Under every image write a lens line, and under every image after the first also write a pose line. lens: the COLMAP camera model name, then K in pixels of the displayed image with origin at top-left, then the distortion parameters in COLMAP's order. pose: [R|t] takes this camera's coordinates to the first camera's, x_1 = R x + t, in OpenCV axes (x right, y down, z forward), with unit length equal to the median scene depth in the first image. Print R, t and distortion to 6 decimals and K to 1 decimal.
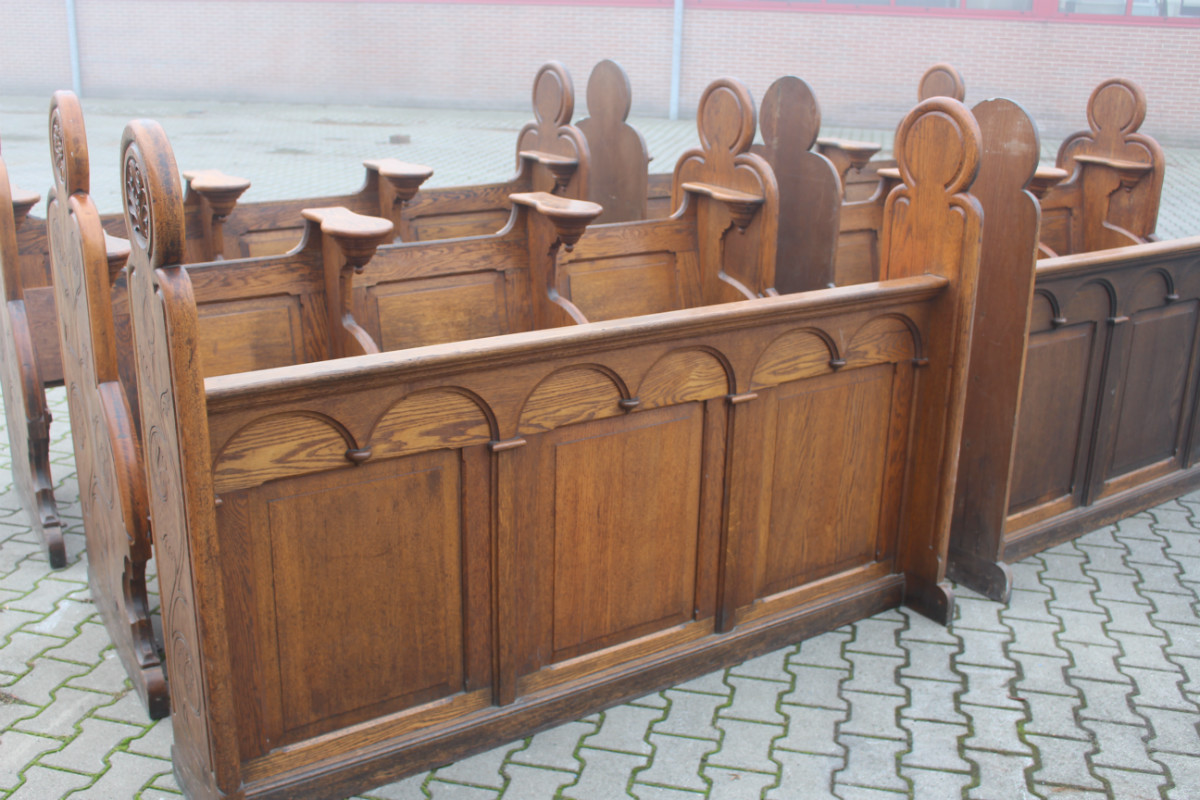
lens RADIAL K [[1198.6, 0, 561.5], [0, 1198.6, 399.7], [0, 0, 1]] dist [-0.149082, 0.153115]
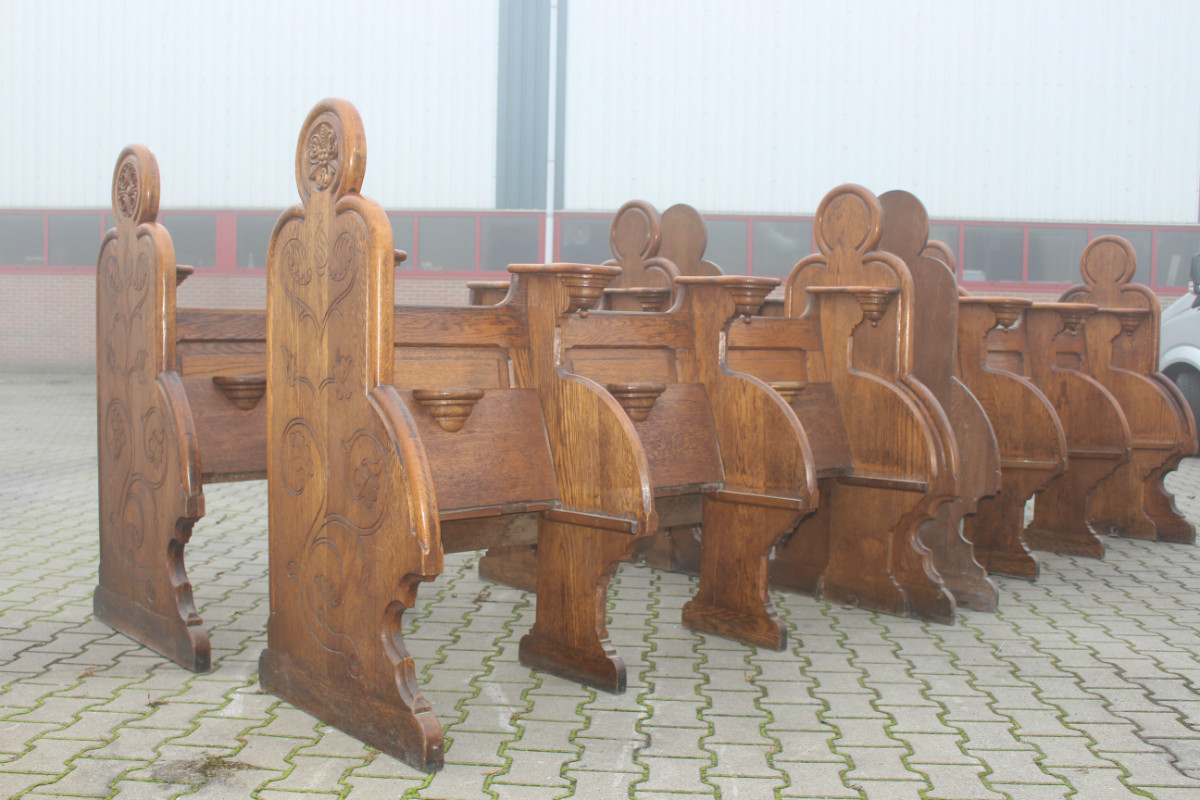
lens RADIAL K [[1198.6, 0, 561.5], [0, 1198.6, 399.7], [0, 0, 1]] dist [-0.149082, 0.153115]
pose [[0.987716, -0.008937, 0.156002, -0.330409], [0.047769, 0.967837, -0.247001, 0.194558], [-0.148777, 0.251419, 0.956375, 0.076211]]
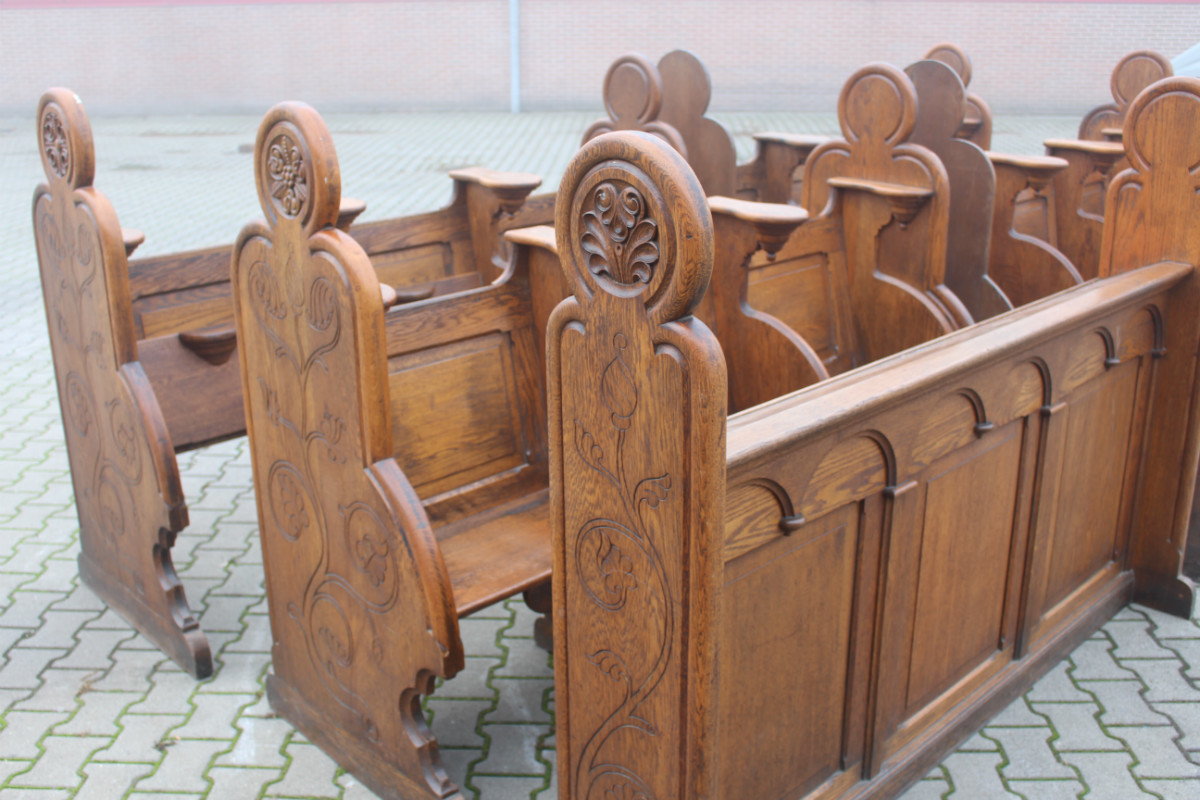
lens RADIAL K [[1198.6, 0, 561.5], [0, 1198.6, 399.7], [0, 0, 1]] dist [-0.149082, 0.153115]
pose [[0.981800, -0.087012, 0.168812, -0.335431], [0.086138, 0.996205, 0.012502, -0.046717], [-0.169259, 0.002266, 0.985569, 0.143243]]
